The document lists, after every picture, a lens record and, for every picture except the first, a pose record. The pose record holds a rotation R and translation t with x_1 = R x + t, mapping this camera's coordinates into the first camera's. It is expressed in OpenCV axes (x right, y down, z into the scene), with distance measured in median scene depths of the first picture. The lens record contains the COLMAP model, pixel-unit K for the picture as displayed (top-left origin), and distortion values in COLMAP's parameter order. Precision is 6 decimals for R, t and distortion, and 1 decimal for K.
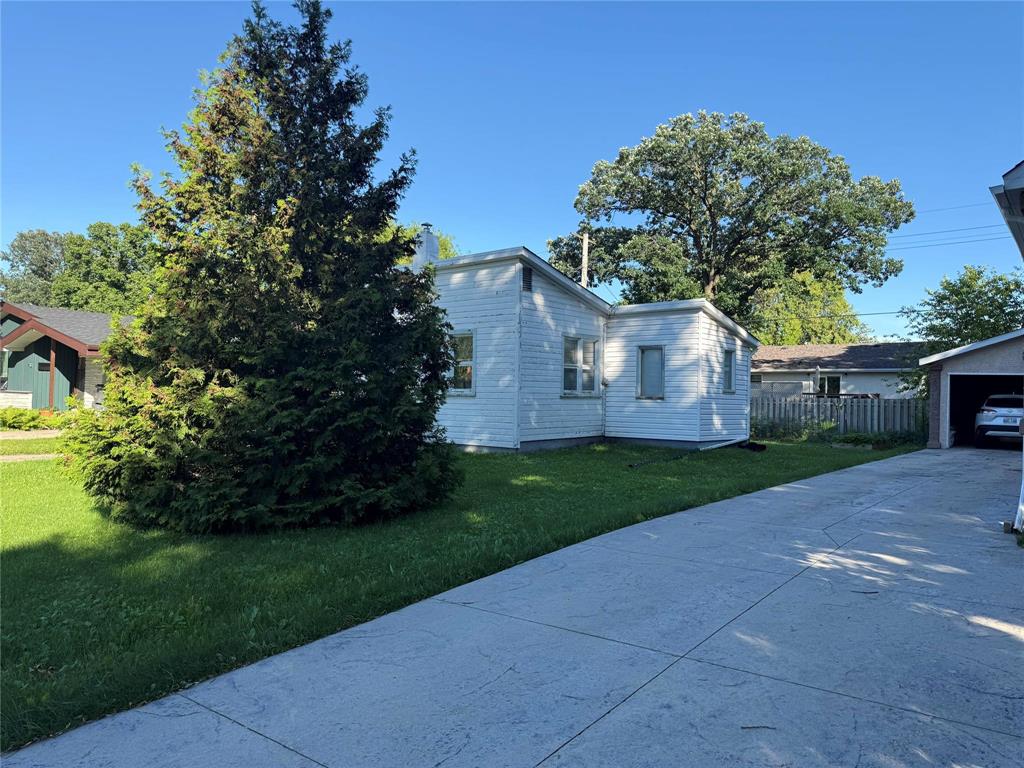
lens RADIAL K [[717.5, 0, 514.3], [0, 717.5, 380.8], [0, 0, 1]] dist [0.076199, -0.063404]
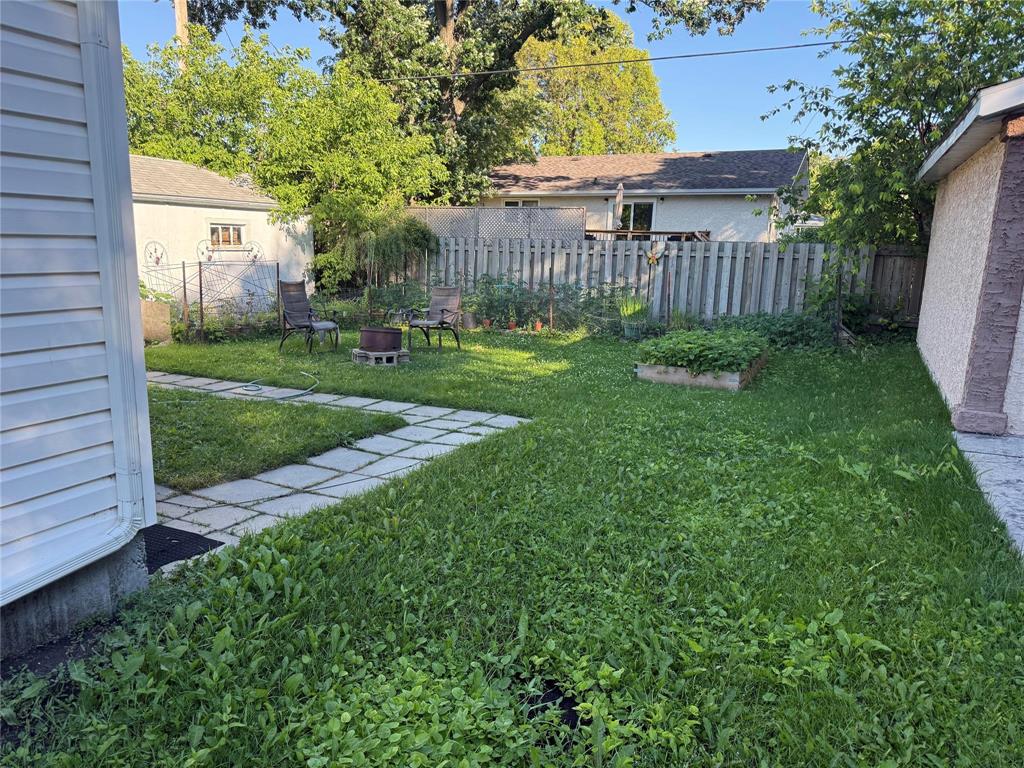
lens RADIAL K [[716.1, 0, 512.0], [0, 716.1, 384.0], [0, 0, 1]] dist [0.085179, -0.076522]
pose [[0.969615, -0.044350, 0.240581, 1.376848], [-0.011221, 0.974332, 0.224836, 0.058985], [-0.244377, -0.220704, 0.944230, 3.218080]]
